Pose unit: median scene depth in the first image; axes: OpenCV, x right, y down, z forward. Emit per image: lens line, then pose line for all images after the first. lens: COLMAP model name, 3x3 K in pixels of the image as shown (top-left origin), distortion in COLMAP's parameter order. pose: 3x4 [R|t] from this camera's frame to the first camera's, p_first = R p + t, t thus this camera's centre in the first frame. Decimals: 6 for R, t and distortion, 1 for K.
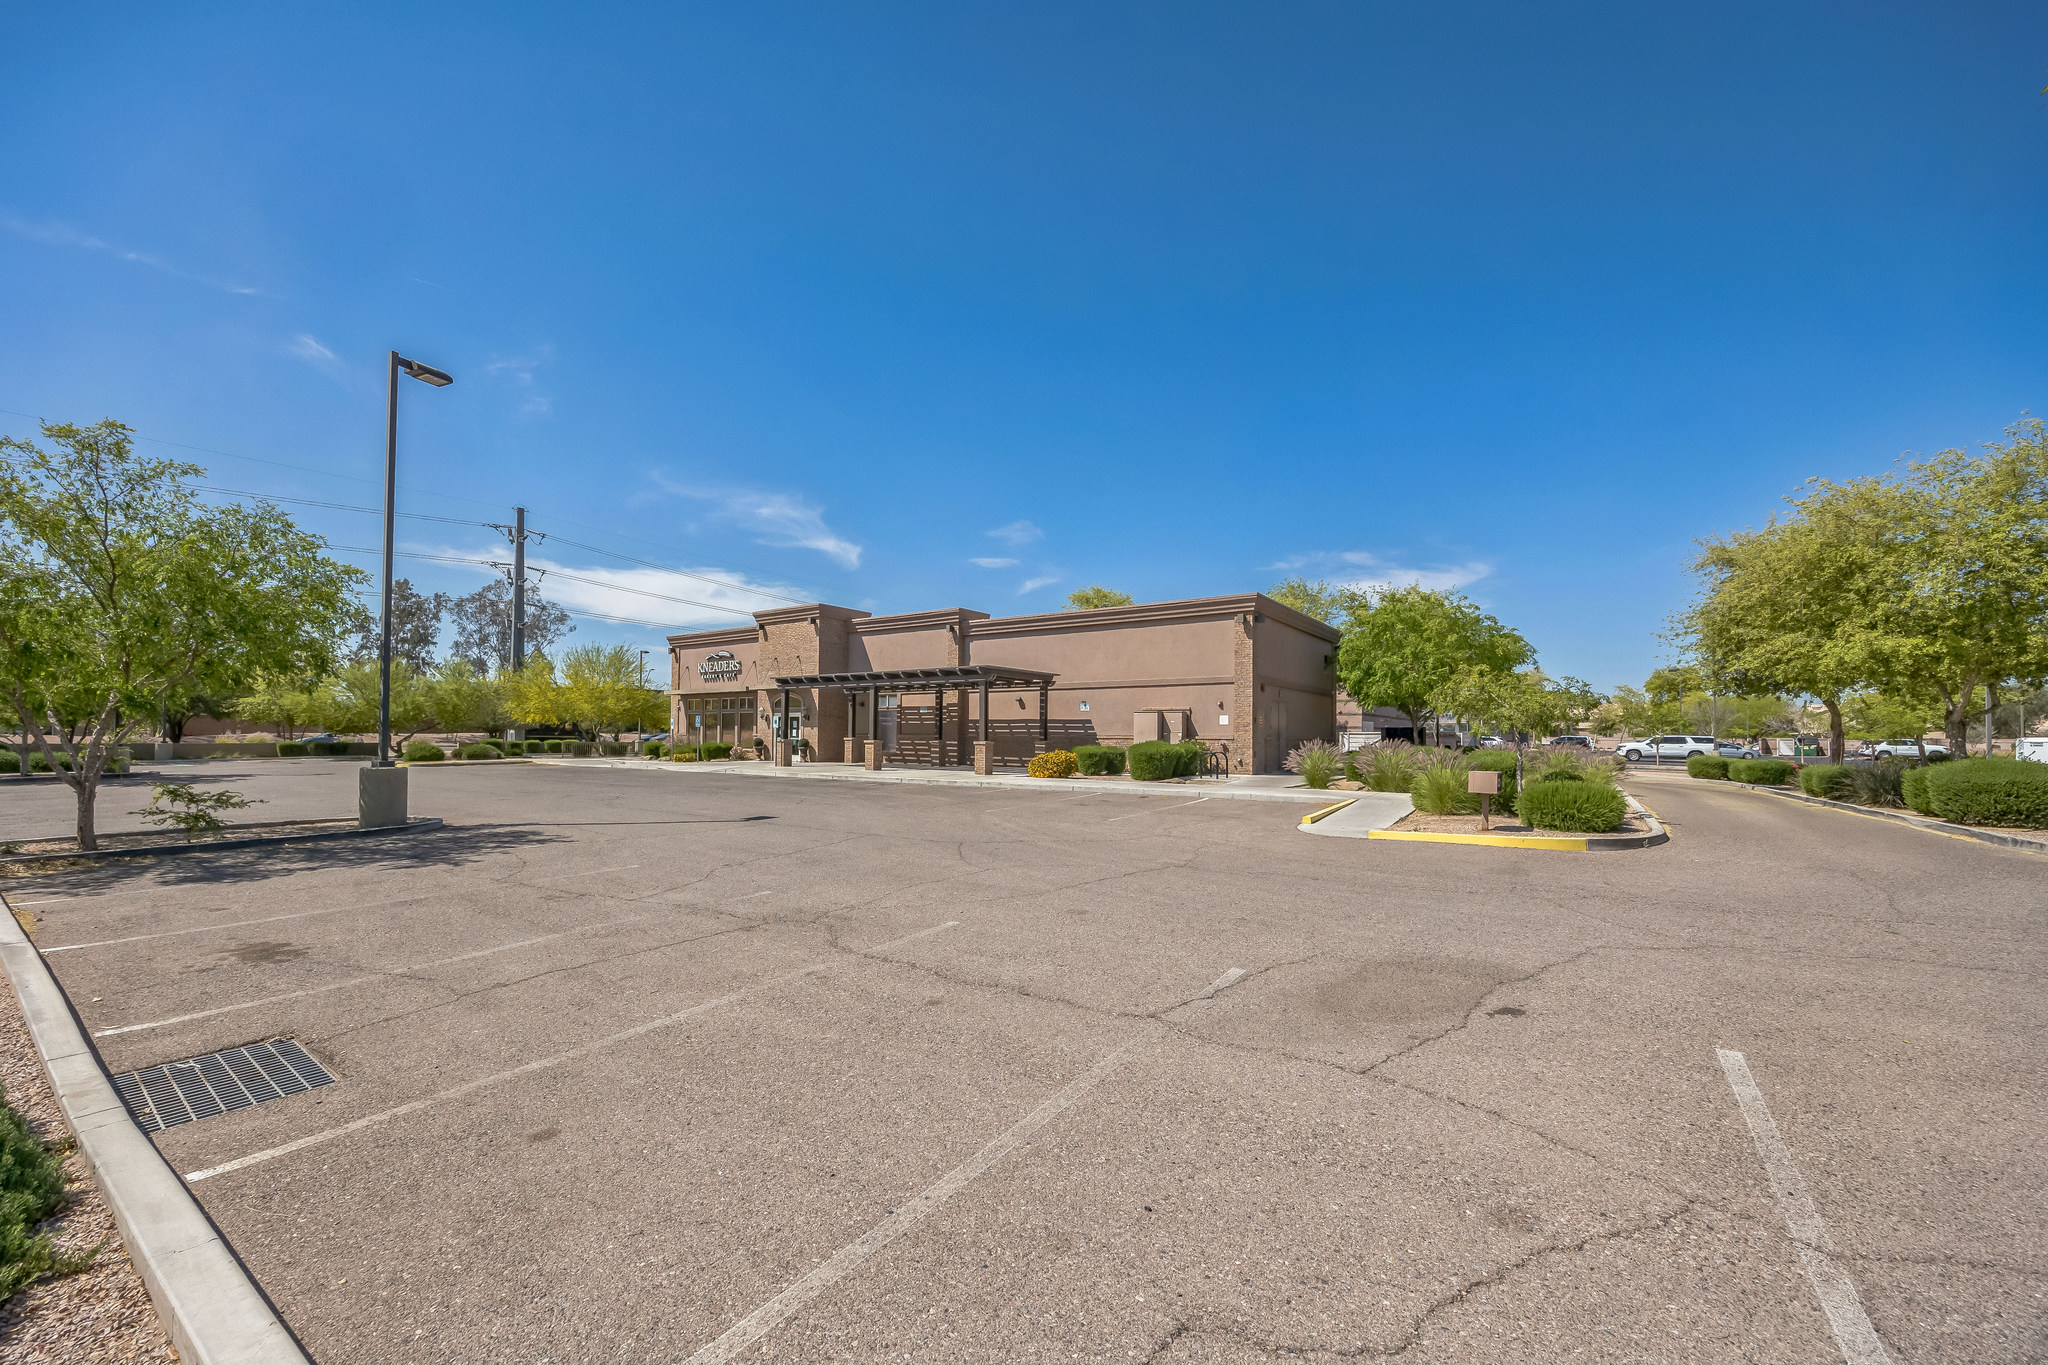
lens RADIAL K [[764.2, 0, 1023.9], [0, 764.2, 719.1], [0, 0, 1]] dist [0.000044, -0.000151]
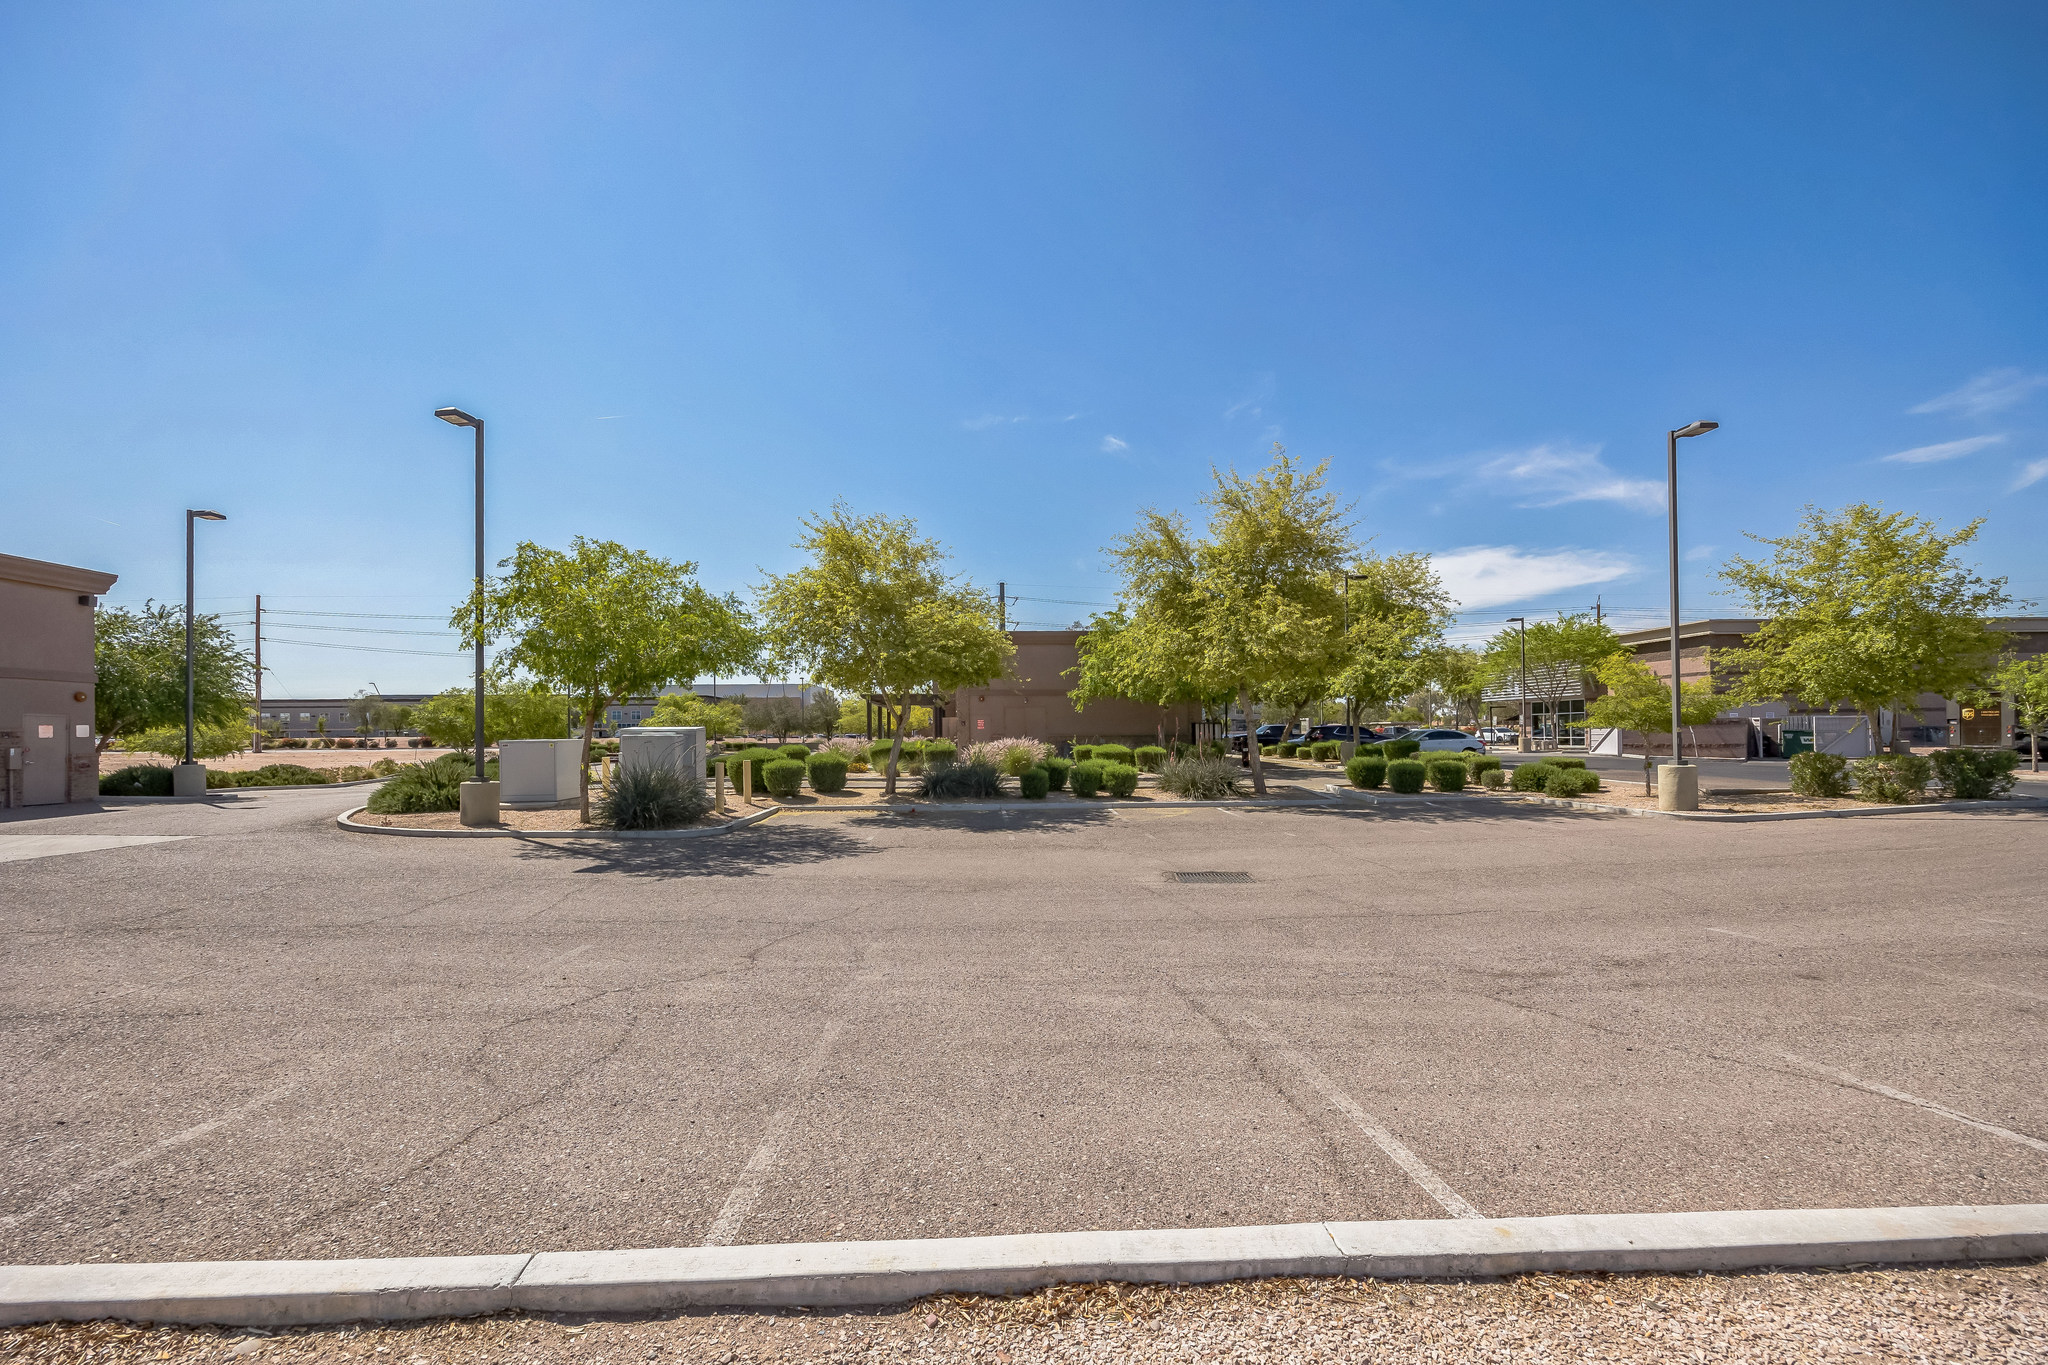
lens RADIAL K [[764.2, 0, 1023.9], [0, 764.2, 719.1], [0, 0, 1]] dist [0.000044, -0.000151]
pose [[0.608386, -0.015091, -0.793498, 0.035334], [0.024648, 0.999696, -0.000115, 0.000411], [0.793258, -0.019488, 0.608573, 0.031596]]
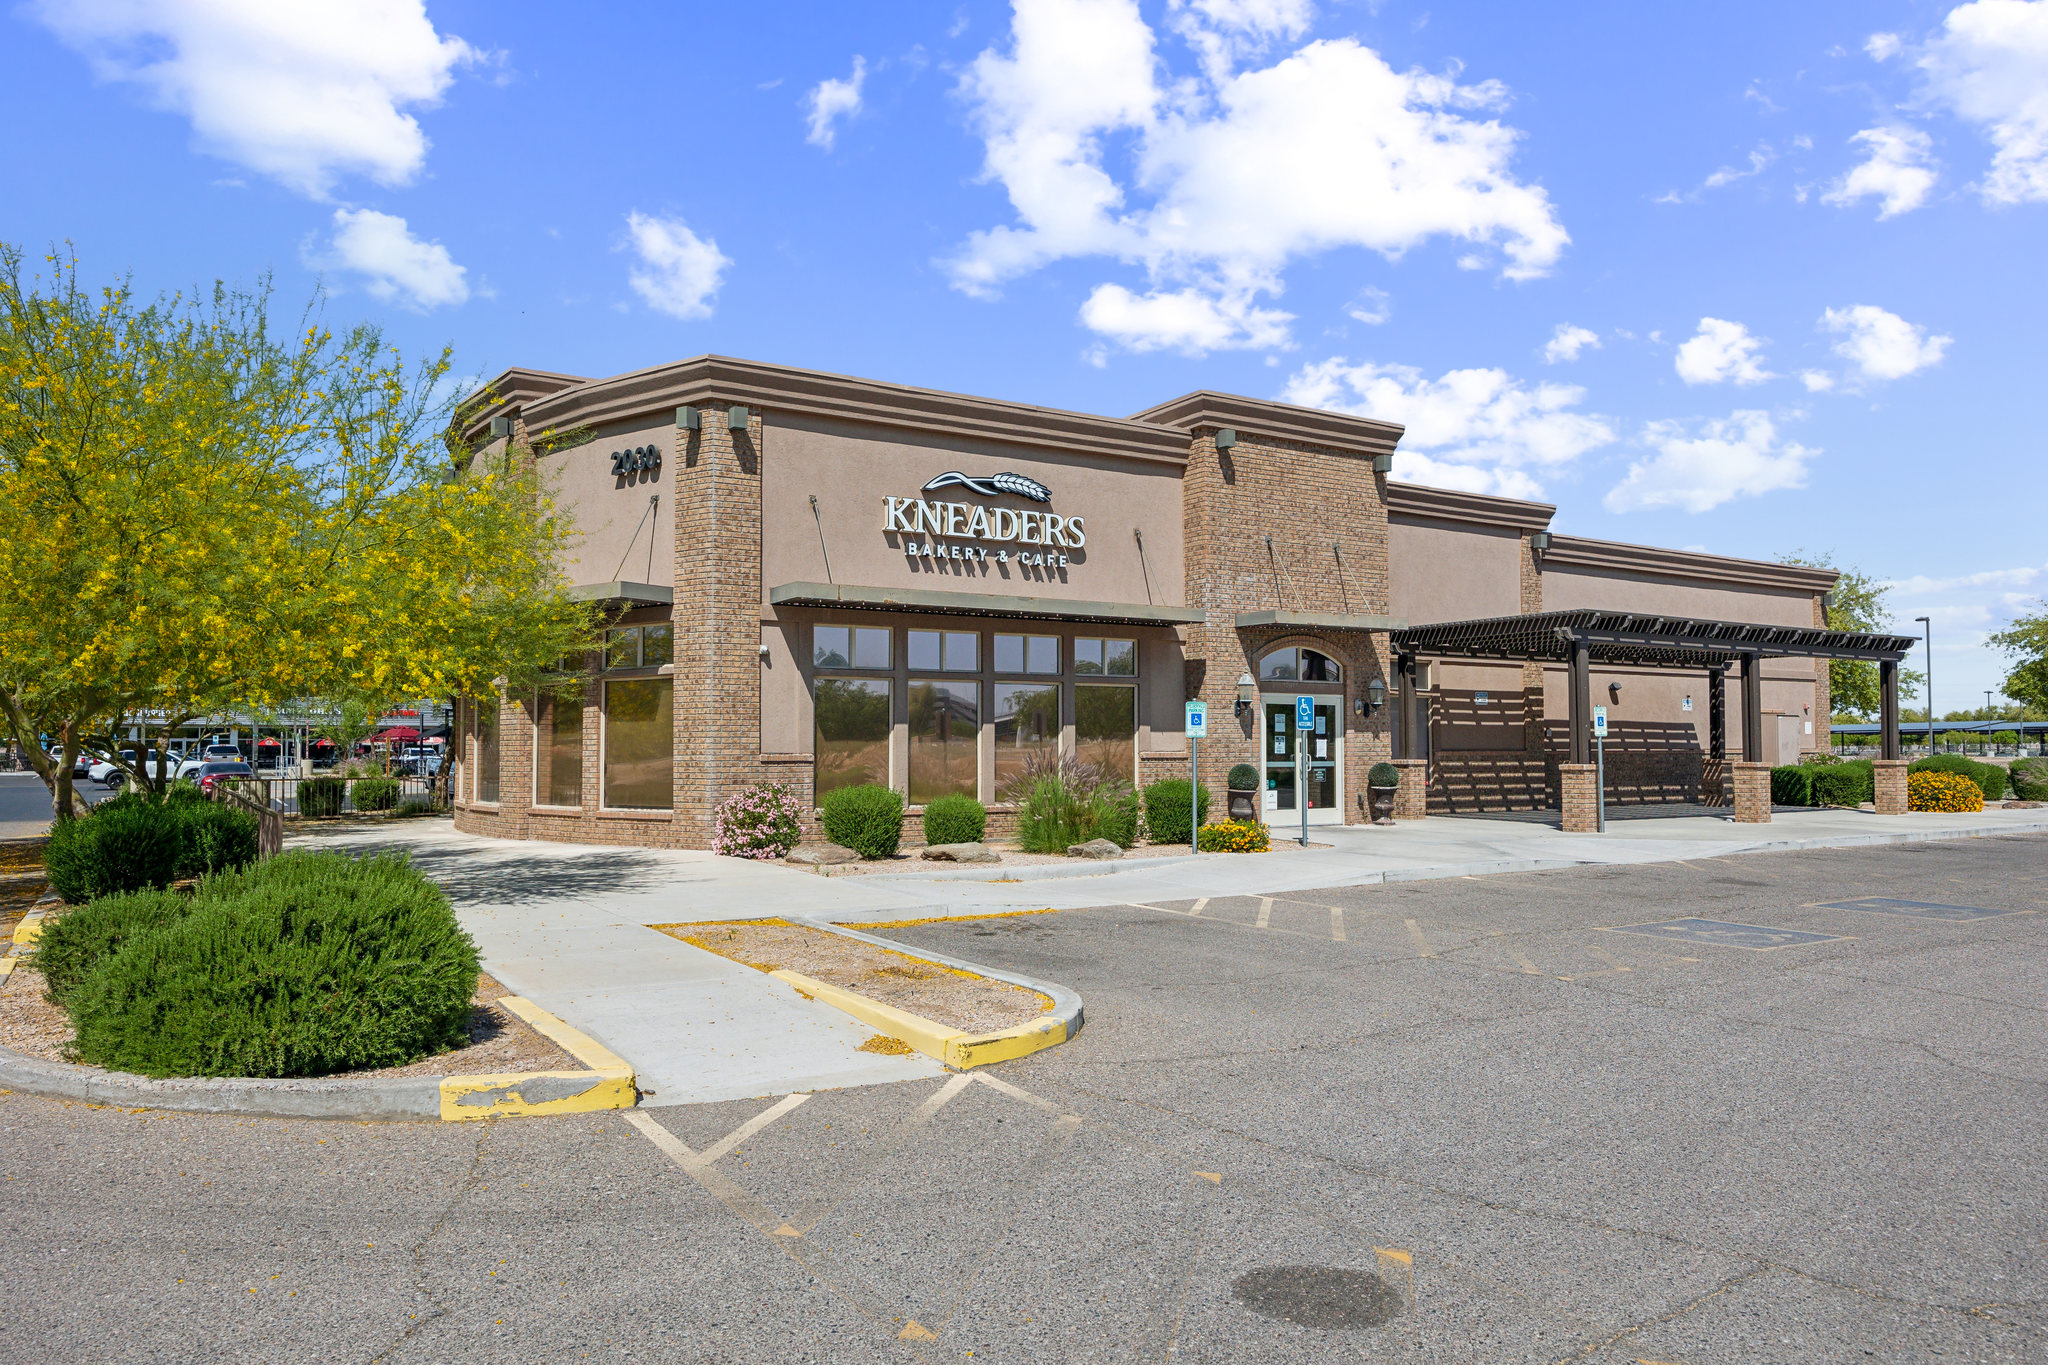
lens RADIAL K [[1376.6, 0, 1023.4], [0, 1376.6, 719.5], [0, 0, 1]] dist [-0.000587, 0.000151]
pose [[0.394402, 0.010365, 0.918879, -0.890358], [-0.015030, 0.999875, -0.004828, 0.008611], [-0.918815, -0.011906, 0.394509, 0.789697]]
